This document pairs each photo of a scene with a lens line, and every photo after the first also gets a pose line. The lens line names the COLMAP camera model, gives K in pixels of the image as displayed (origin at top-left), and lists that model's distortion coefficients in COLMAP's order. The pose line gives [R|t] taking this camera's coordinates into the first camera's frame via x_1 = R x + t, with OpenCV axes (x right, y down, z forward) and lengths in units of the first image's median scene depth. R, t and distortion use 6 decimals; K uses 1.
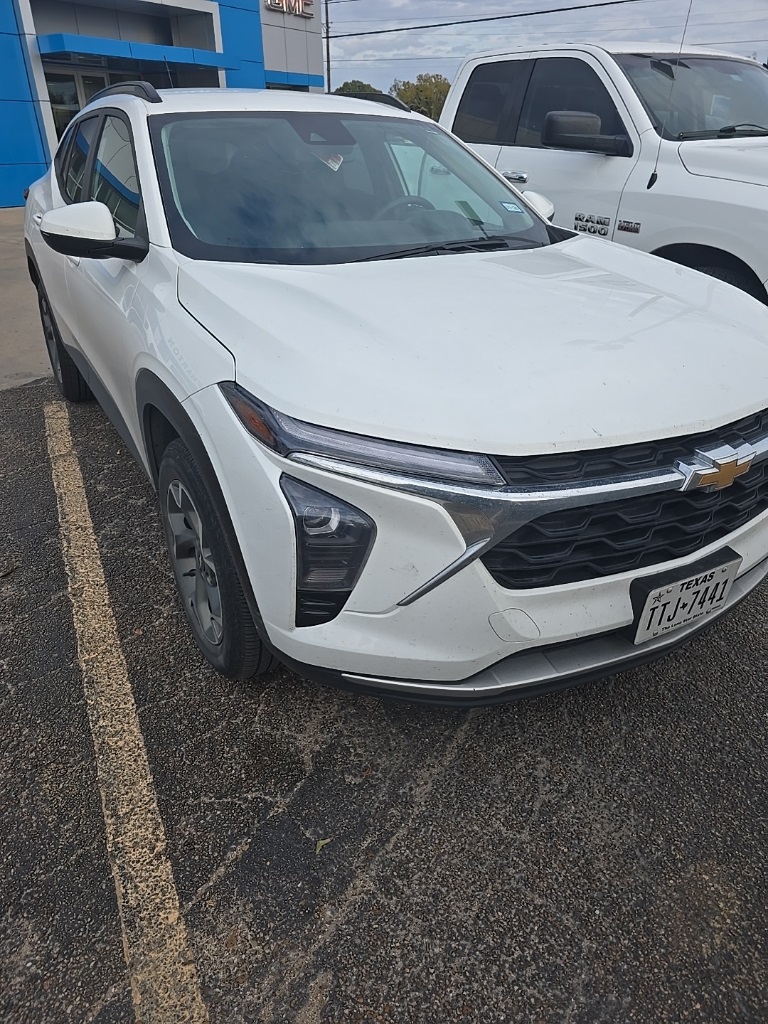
lens RADIAL K [[695.8, 0, 384.4], [0, 695.8, 511.4], [0, 0, 1]] dist [0.012340, -0.009152]
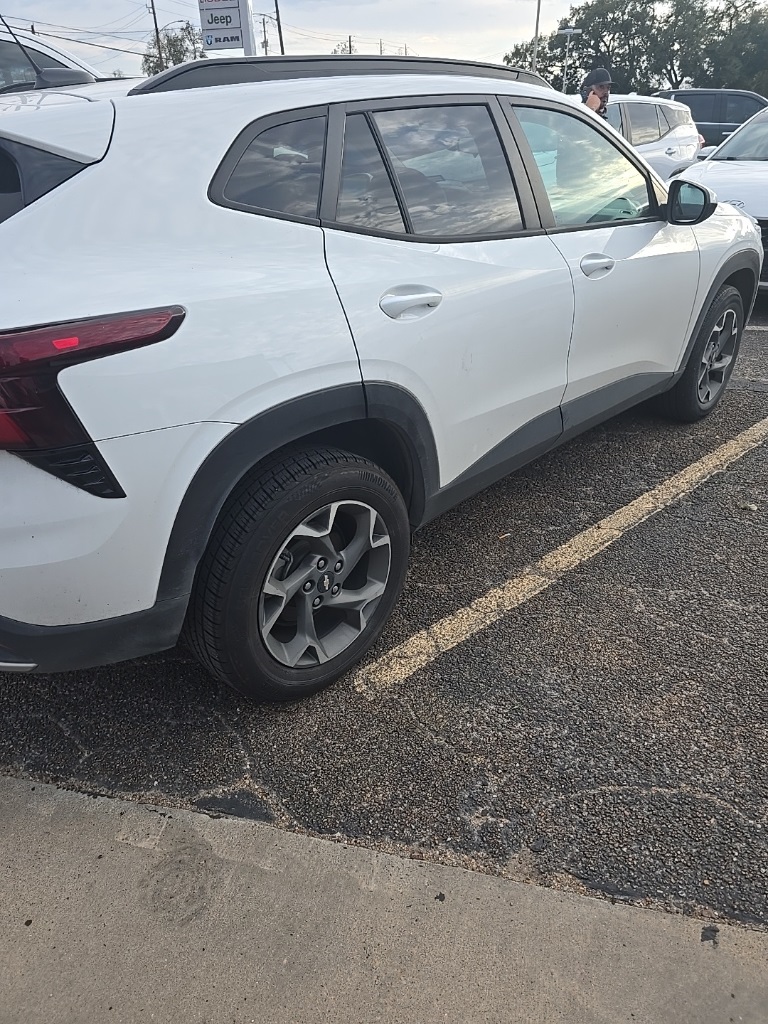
lens RADIAL K [[695.8, 0, 384.6], [0, 695.8, 511.8], [0, 0, 1]] dist [0.012340, -0.009152]
pose [[-0.287147, -0.470414, 0.834420, -0.881926], [0.472294, 0.688329, 0.550583, -0.534891], [-0.833358, 0.552190, 0.024521, 0.970583]]
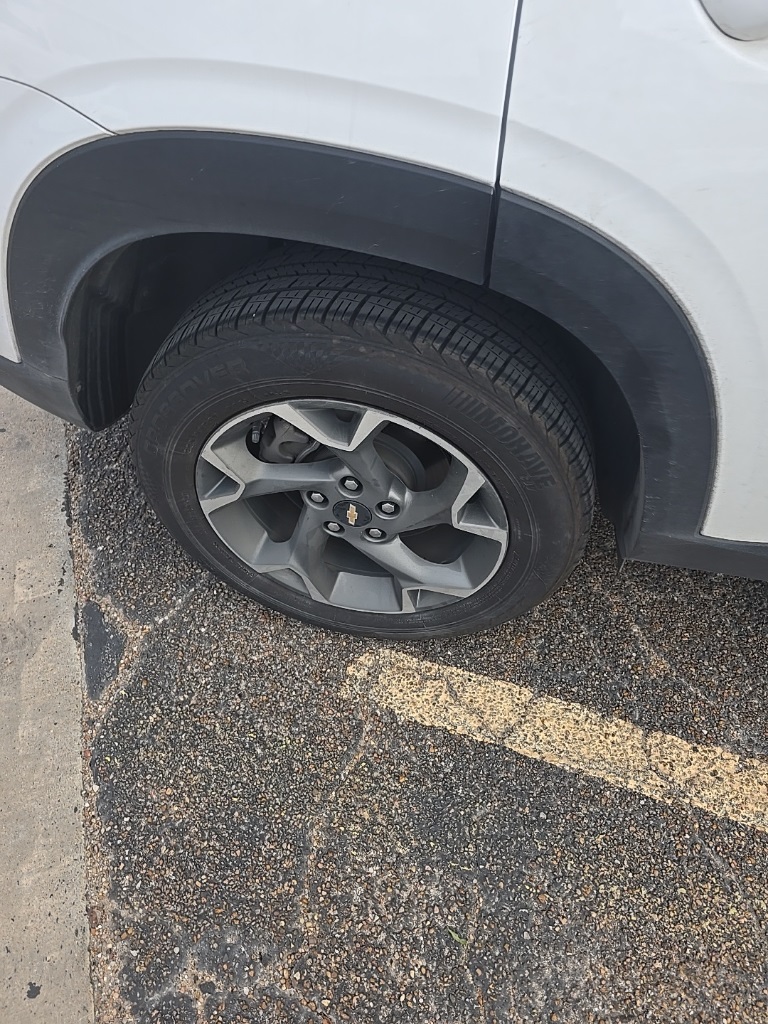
lens RADIAL K [[695.8, 0, 379.1], [0, 695.8, 510.2], [0, 0, 1]] dist [0.012340, -0.009152]
pose [[0.673246, -0.569645, 0.471429, -0.610300], [0.332496, 0.802700, 0.495095, -0.386342], [-0.660444, -0.176573, 0.729819, 0.838855]]
